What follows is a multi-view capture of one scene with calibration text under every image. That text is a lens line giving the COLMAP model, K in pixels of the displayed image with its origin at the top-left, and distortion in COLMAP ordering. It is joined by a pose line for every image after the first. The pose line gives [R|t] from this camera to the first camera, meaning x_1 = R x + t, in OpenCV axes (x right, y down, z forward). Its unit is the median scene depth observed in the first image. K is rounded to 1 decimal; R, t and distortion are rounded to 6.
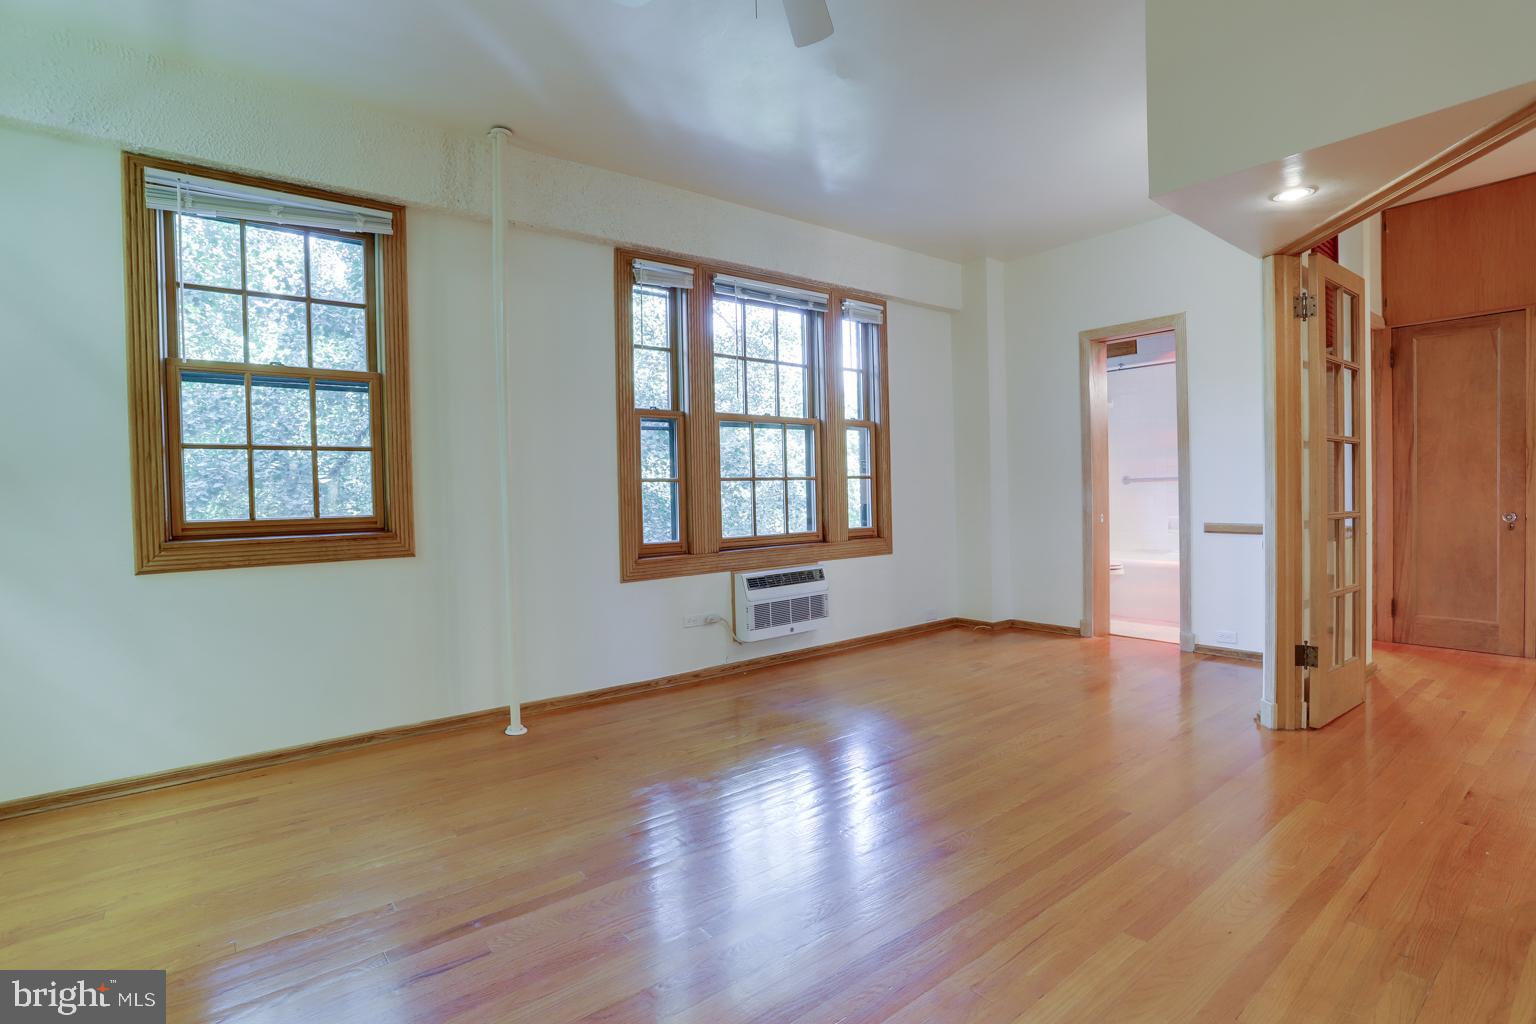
lens RADIAL K [[743.5, 0, 767.8], [0, 743.5, 509.6], [0, 0, 1]] dist [-0.067917, 0.029816]
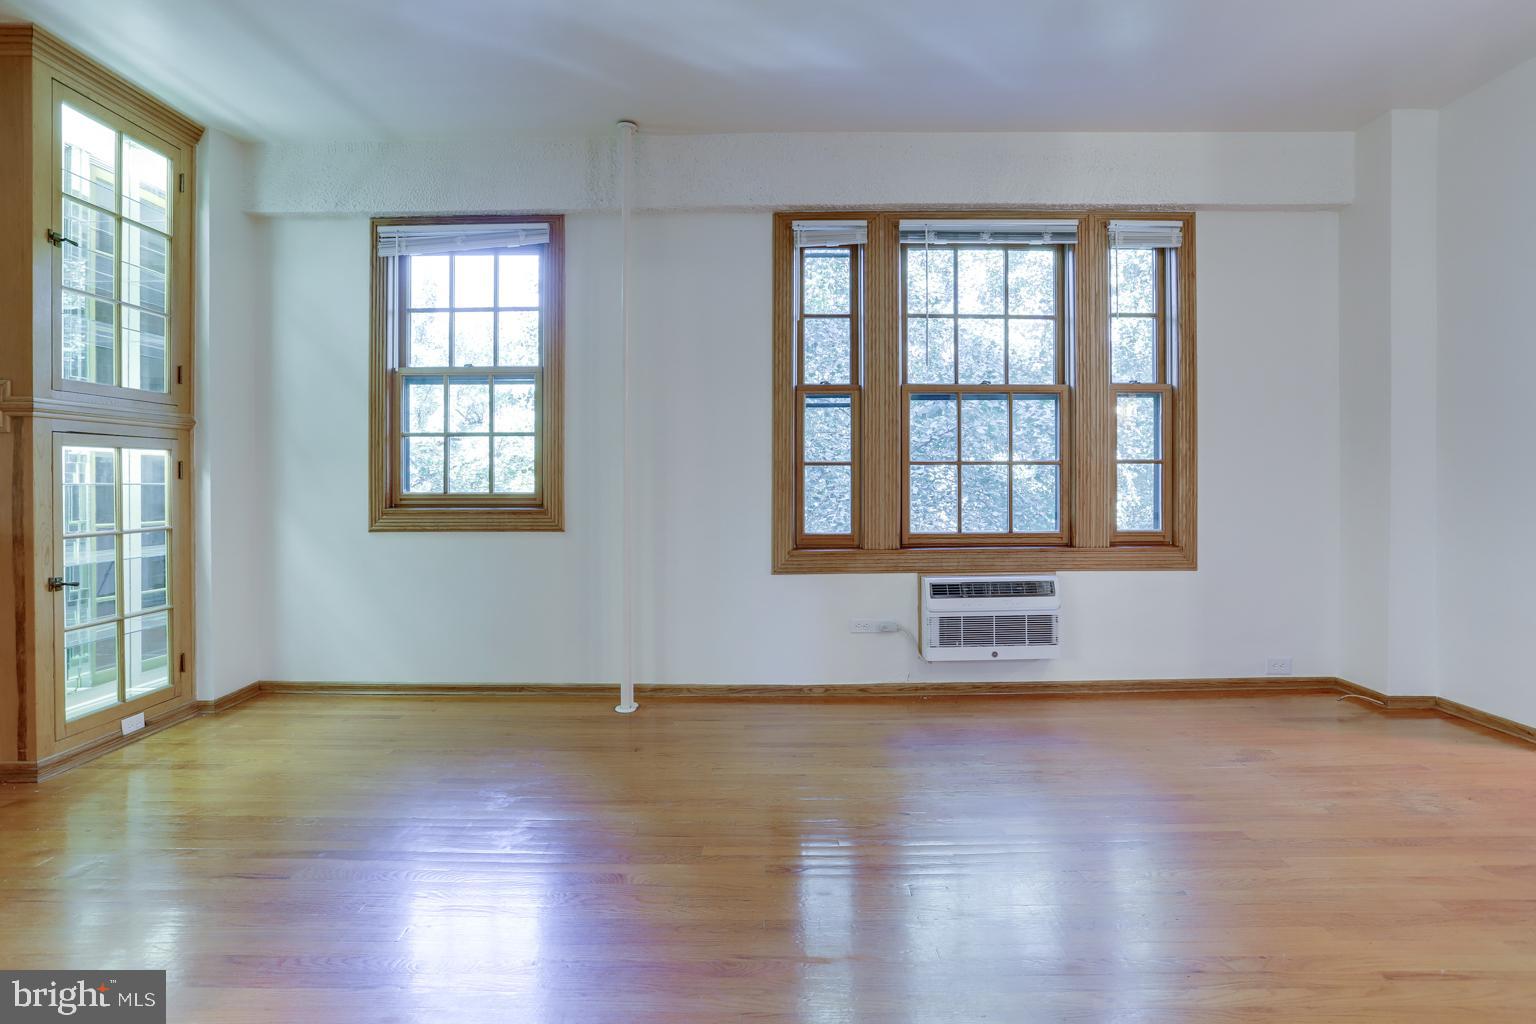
lens RADIAL K [[795.3, 0, 768.5], [0, 795.3, 484.8], [0, 0, 1]] dist [-0.055820, 0.023483]
pose [[0.780058, 0.024846, -0.625214, 0.375118], [-0.029422, 0.999563, 0.003013, -0.014150], [0.625015, 0.016045, 0.780448, 0.197489]]
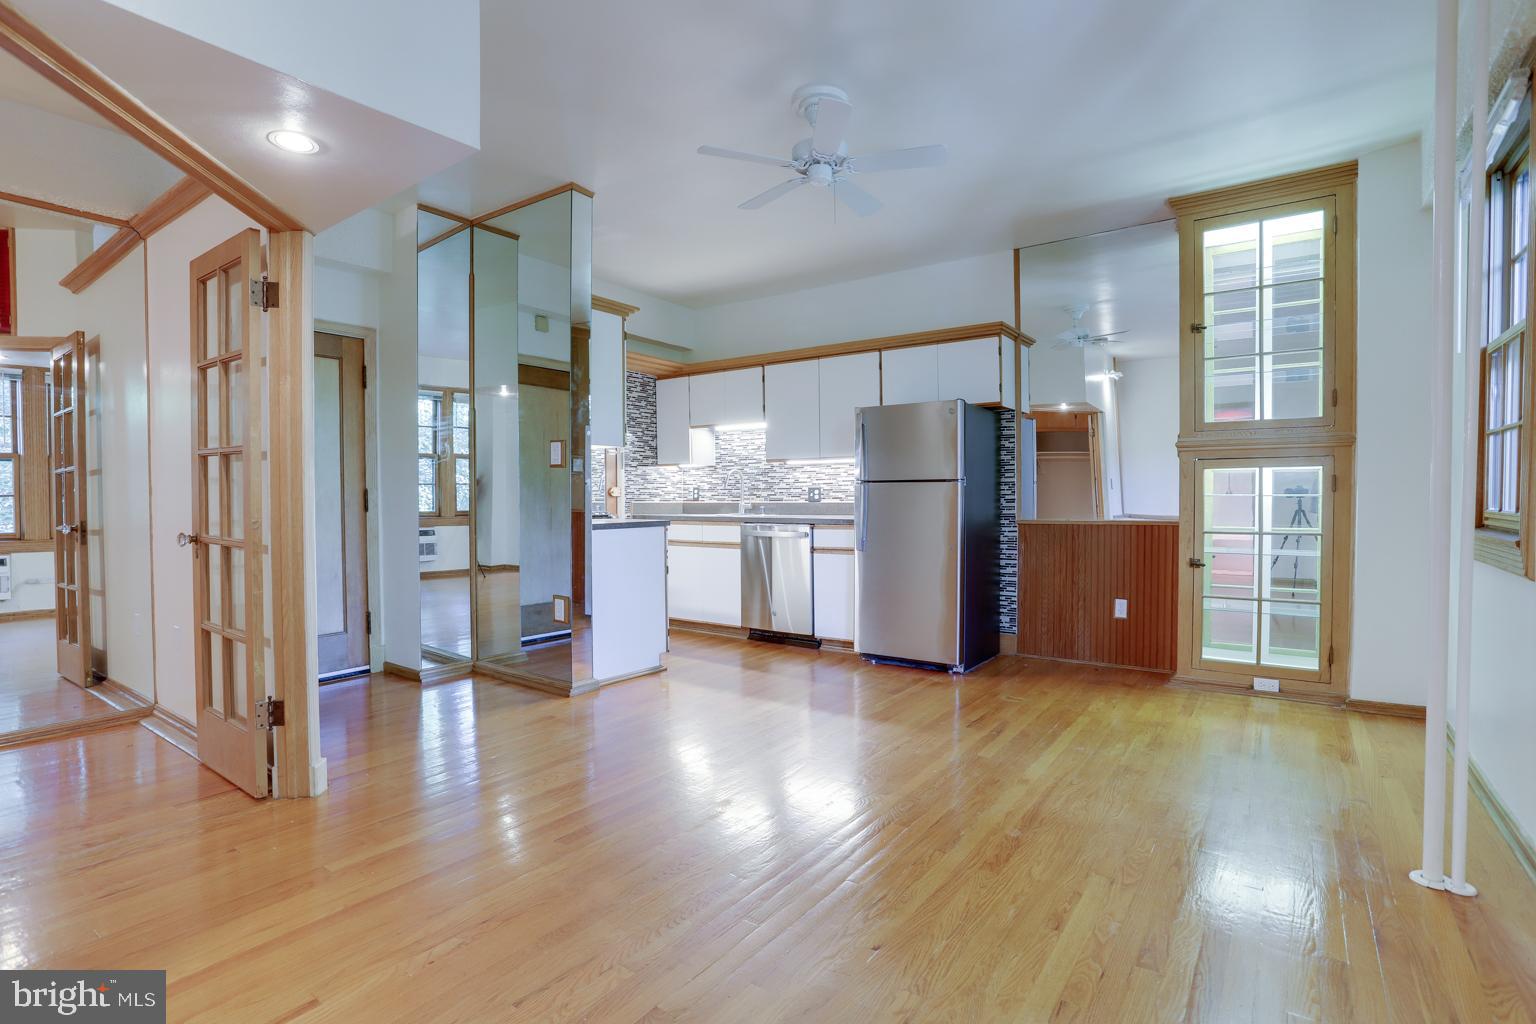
lens RADIAL K [[743.5, 0, 767.8], [0, 743.5, 509.6], [0, 0, 1]] dist [-0.067917, 0.029816]
pose [[-0.962725, 0.033192, -0.268438, 0.252420], [0.021211, 0.998650, 0.047411, -0.031857], [0.269650, 0.039950, -0.962129, 1.072699]]
